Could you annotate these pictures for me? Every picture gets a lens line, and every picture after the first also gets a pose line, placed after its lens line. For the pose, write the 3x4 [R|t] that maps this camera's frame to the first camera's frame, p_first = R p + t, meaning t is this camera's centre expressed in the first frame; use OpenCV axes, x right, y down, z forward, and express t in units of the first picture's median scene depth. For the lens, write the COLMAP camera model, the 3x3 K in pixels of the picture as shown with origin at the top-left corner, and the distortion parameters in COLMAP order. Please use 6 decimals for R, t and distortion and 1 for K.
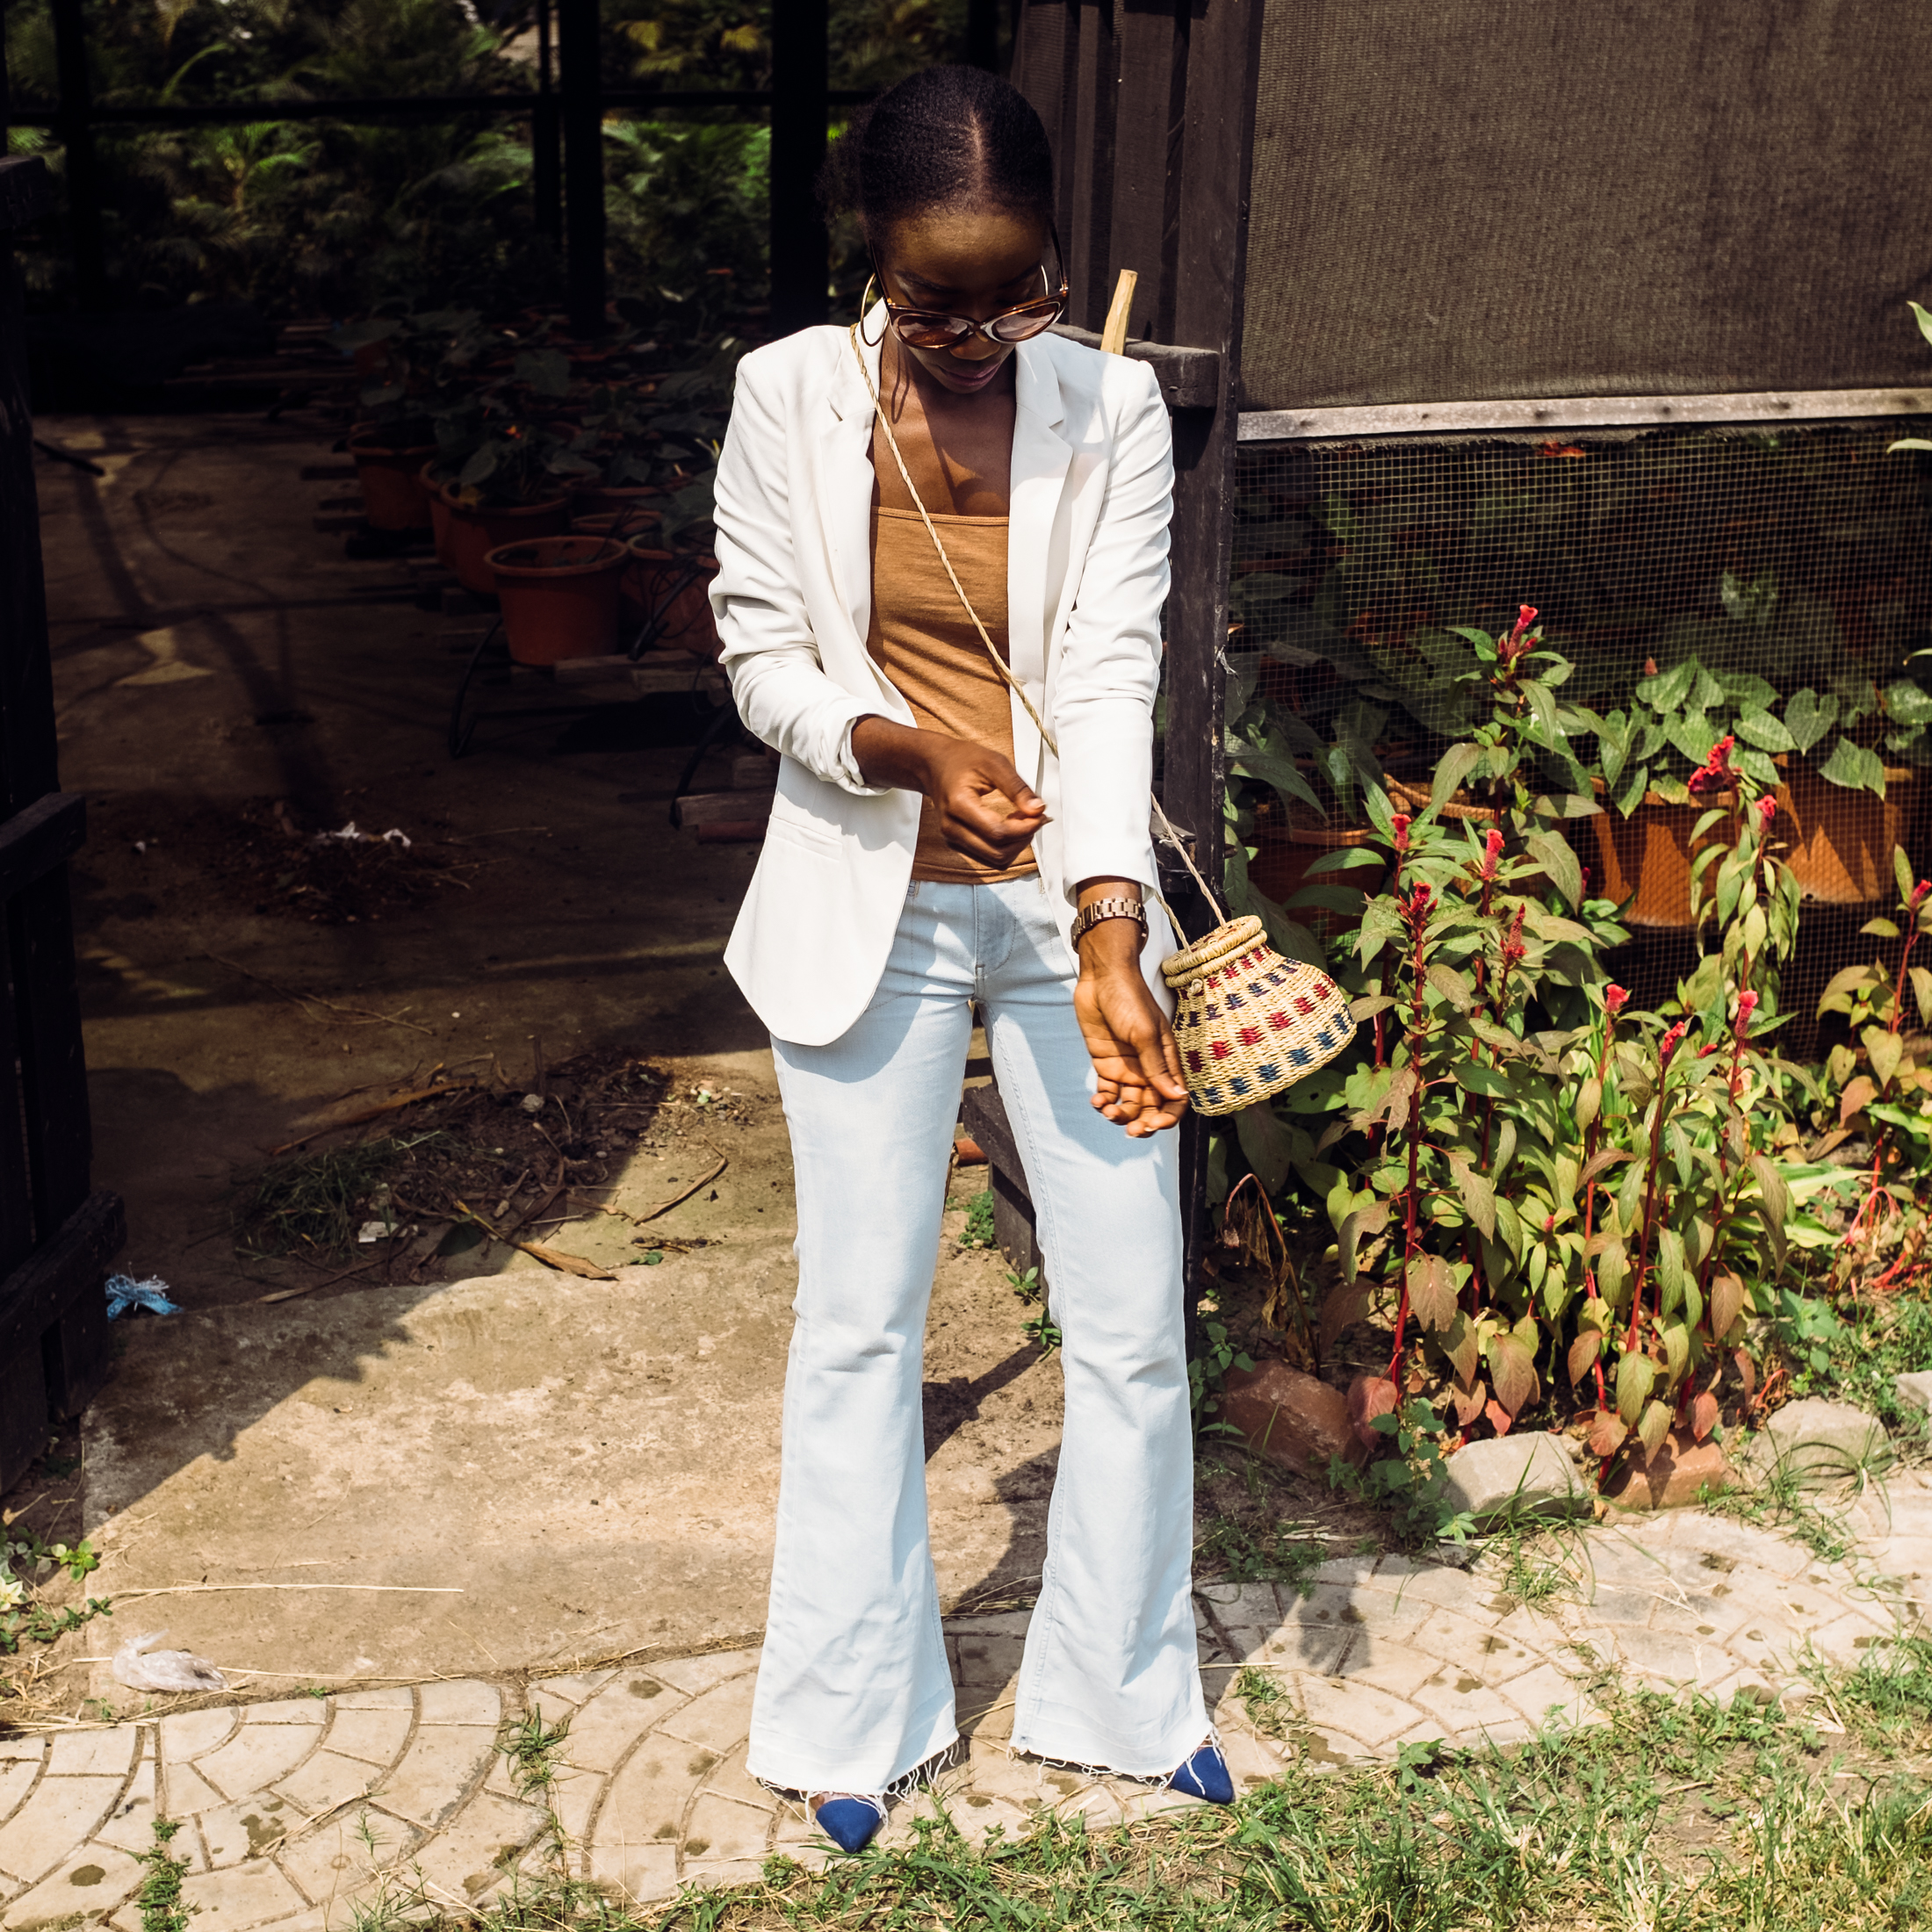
lens RADIAL K [[2963.6, 0, 977.4], [0, 2963.6, 966.6], [0, 0, 1]] dist [-0.116646, 0.178096]
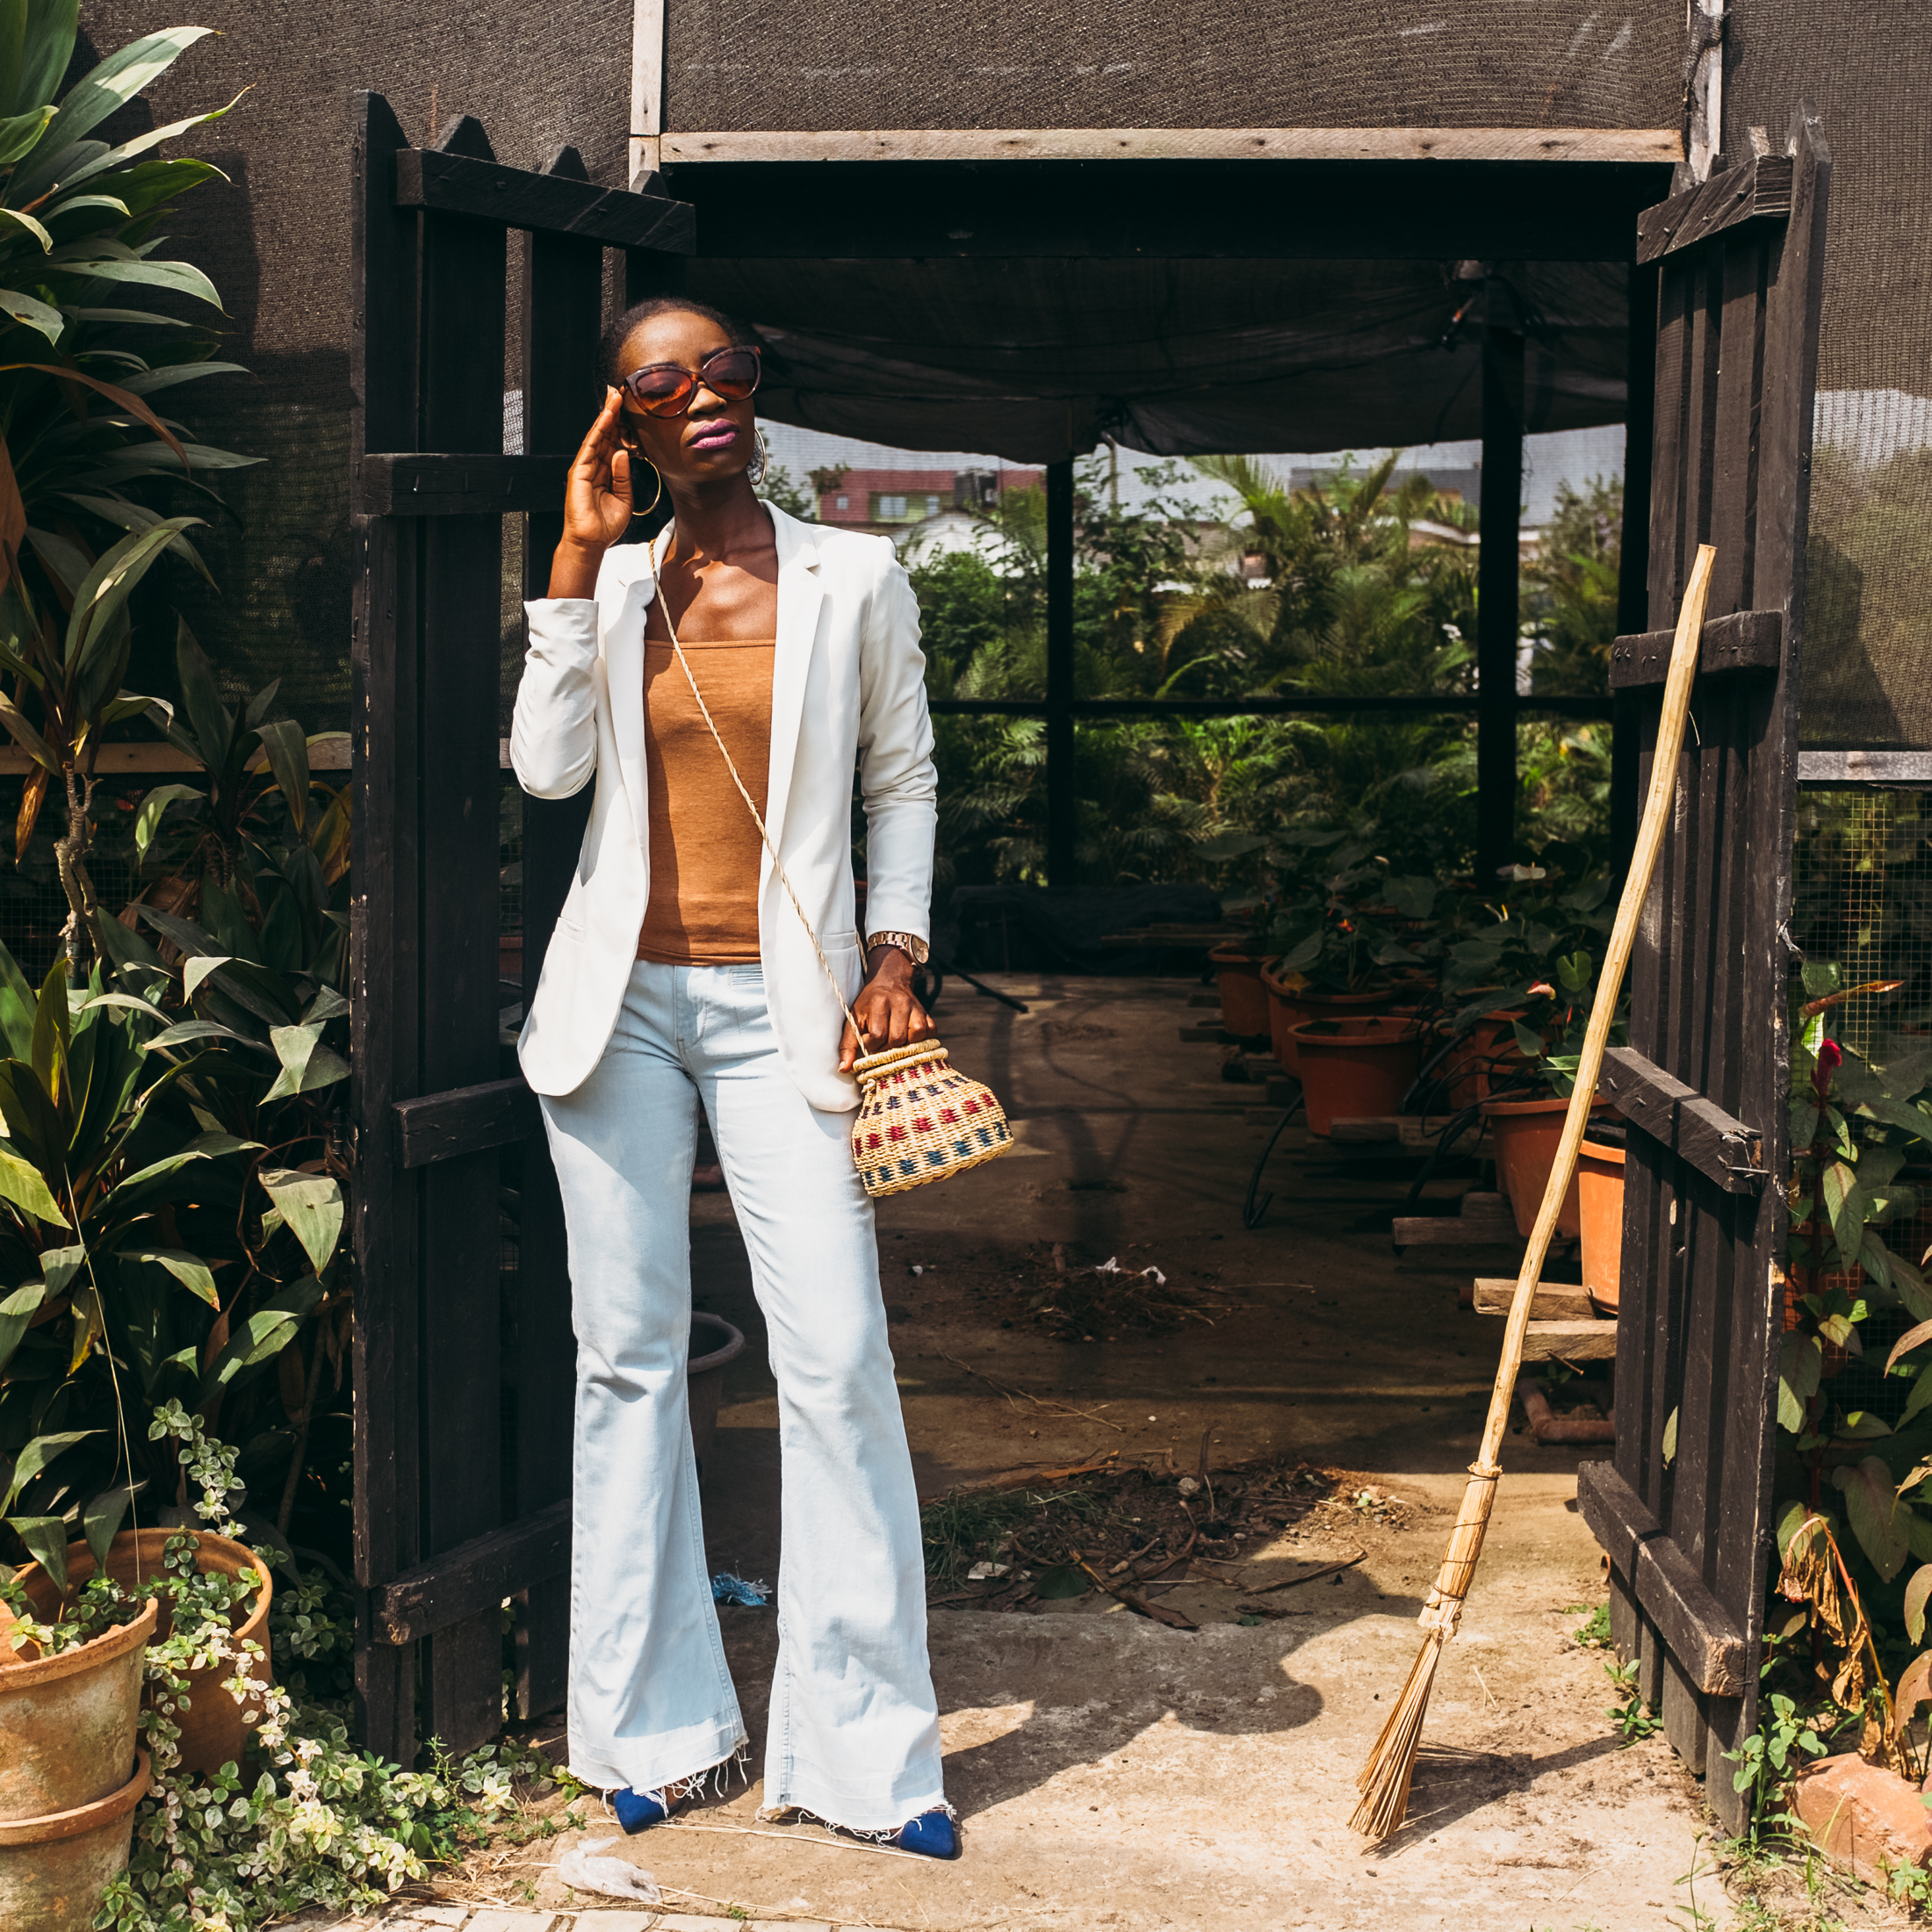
lens RADIAL K [[2963.6, 0, 977.4], [0, 2963.6, 966.6], [0, 0, 1]] dist [-0.116646, 0.178096]
pose [[0.934778, 0.030929, -0.353884, 0.125988], [-0.113928, 0.969682, -0.216189, 0.099410], [0.336469, 0.242405, 0.909961, 0.046844]]
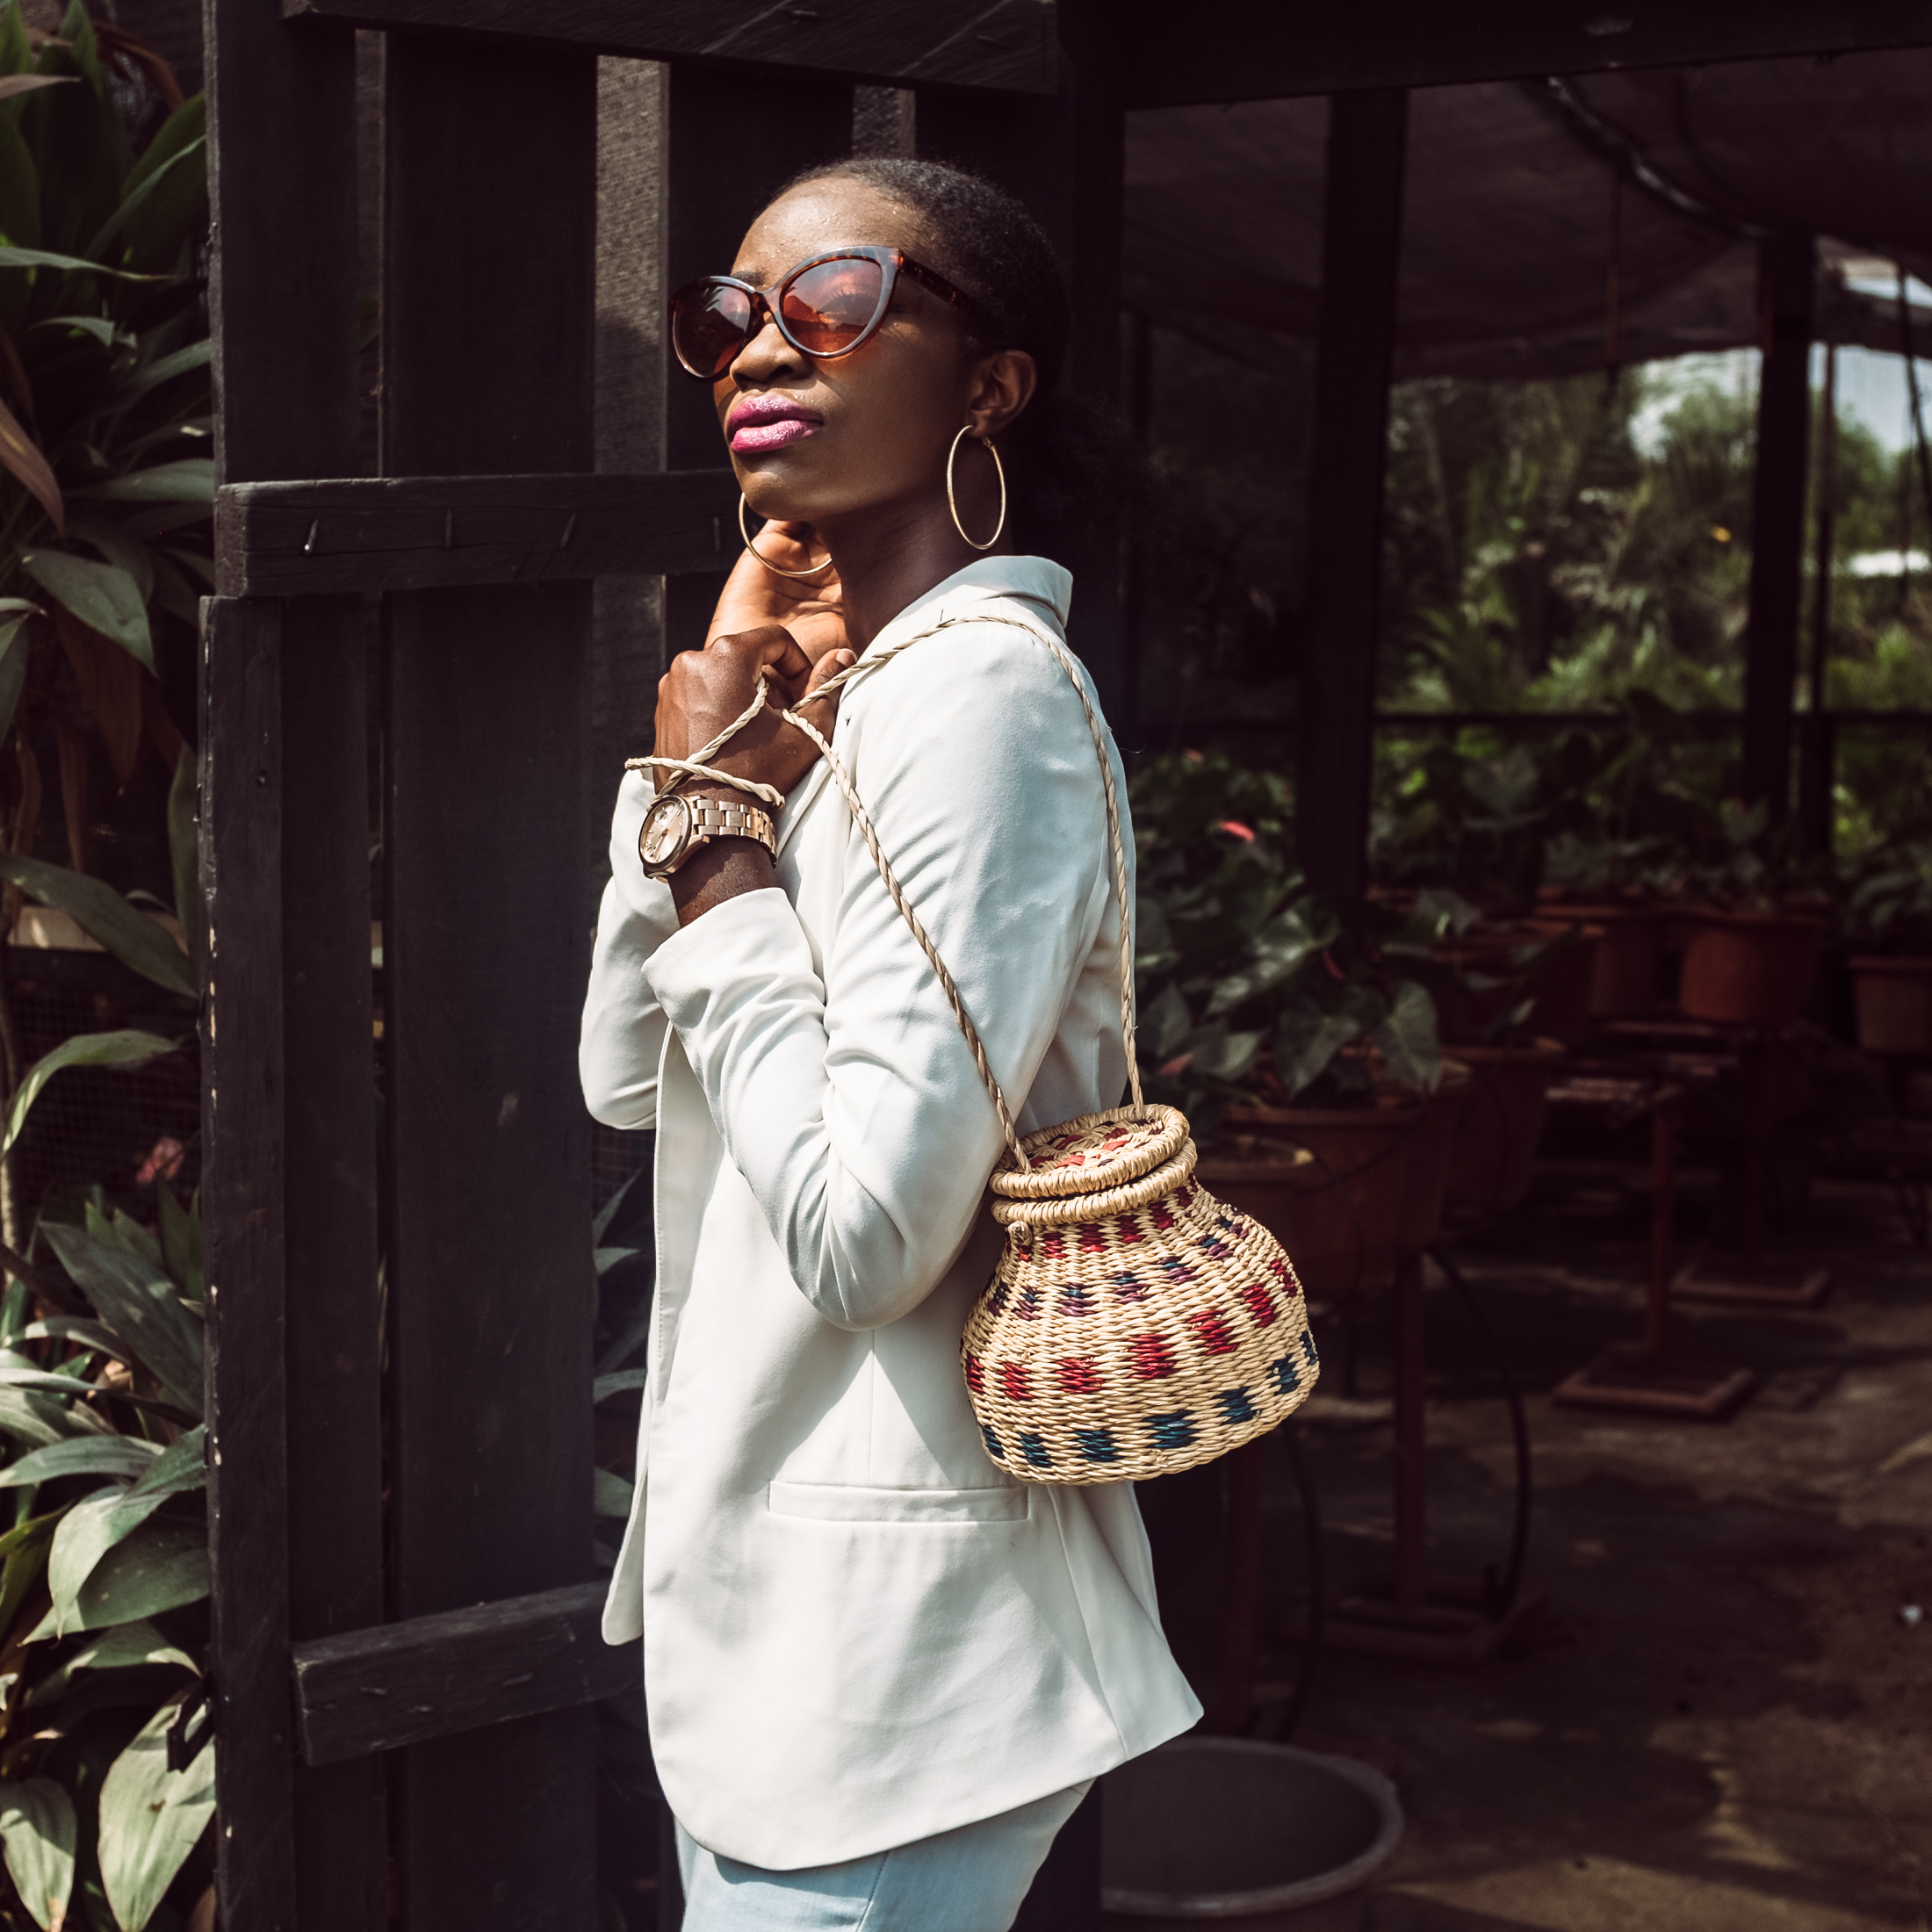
lens RADIAL K [[2963.6, 0, 977.4], [0, 2963.6, 966.6], [0, 0, 1]] dist [-0.116646, 0.178096]
pose [[0.672732, 0.077948, -0.735769, 0.090379], [-0.244111, 0.962135, -0.121268, -0.064934], [0.698456, 0.261191, 0.666287, 0.421946]]
